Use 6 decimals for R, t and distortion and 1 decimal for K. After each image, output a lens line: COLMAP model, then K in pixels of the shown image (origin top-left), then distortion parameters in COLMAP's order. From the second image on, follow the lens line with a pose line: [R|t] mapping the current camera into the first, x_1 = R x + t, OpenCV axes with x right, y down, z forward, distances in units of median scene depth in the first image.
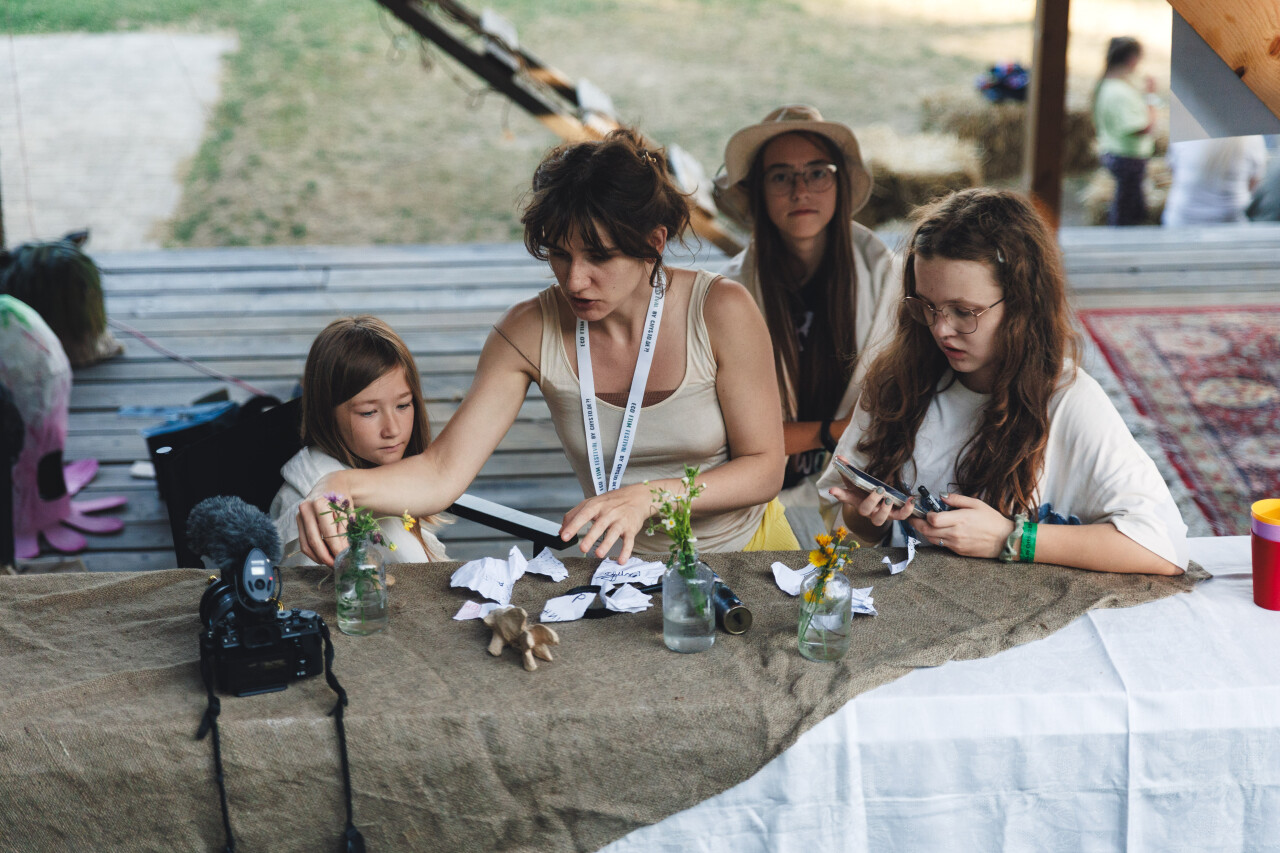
lens RADIAL K [[2355.1, 0, 640.0], [0, 2355.1, 426.5], [0, 0, 1]] dist [0.042149, -0.113440]
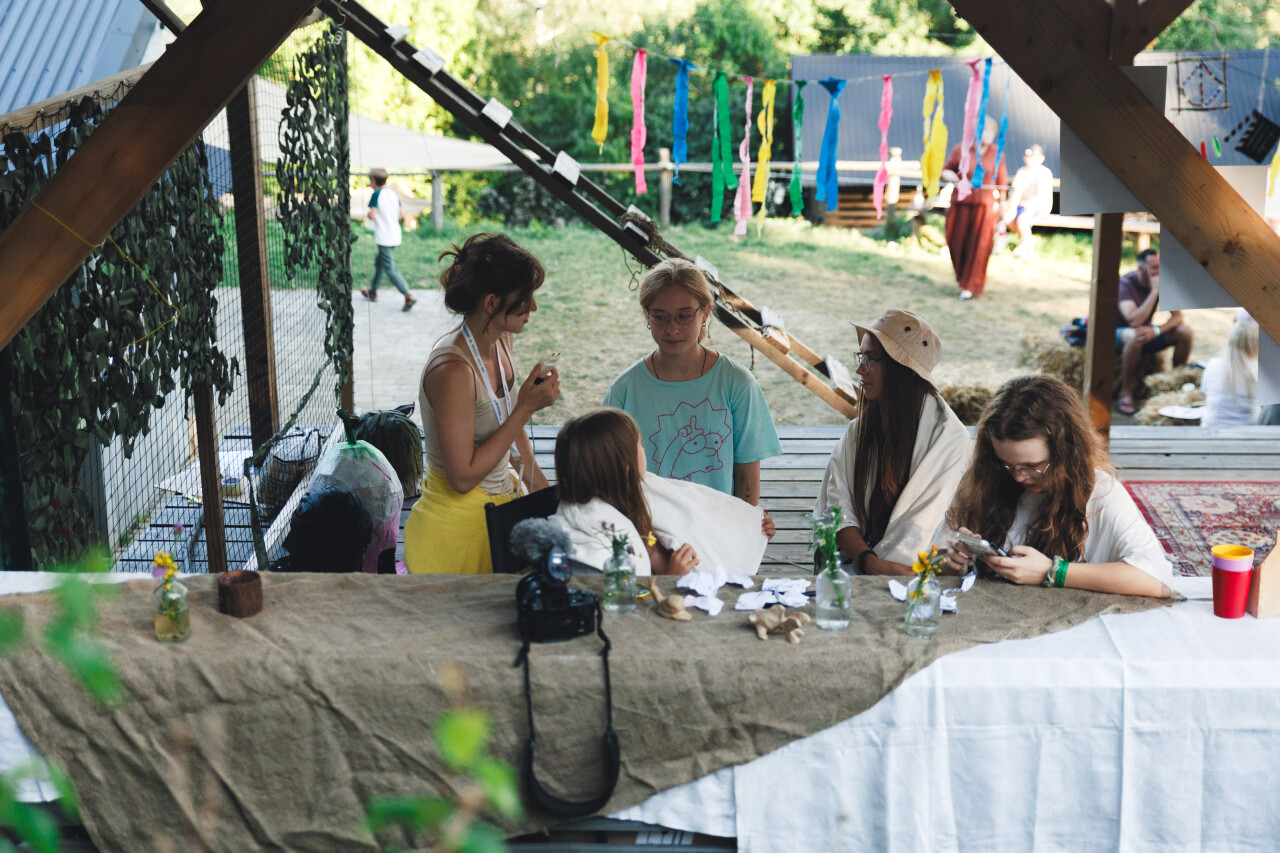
lens RADIAL K [[1858.2, 0, 640.0], [0, 1858.2, 426.5], [0, 0, 1]] dist [-0.004017, 0.160224]
pose [[0.995977, 0.024036, -0.086323, -0.002788], [-0.032940, 0.994109, -0.103258, 0.095743], [0.083332, 0.105686, 0.990902, -0.221785]]
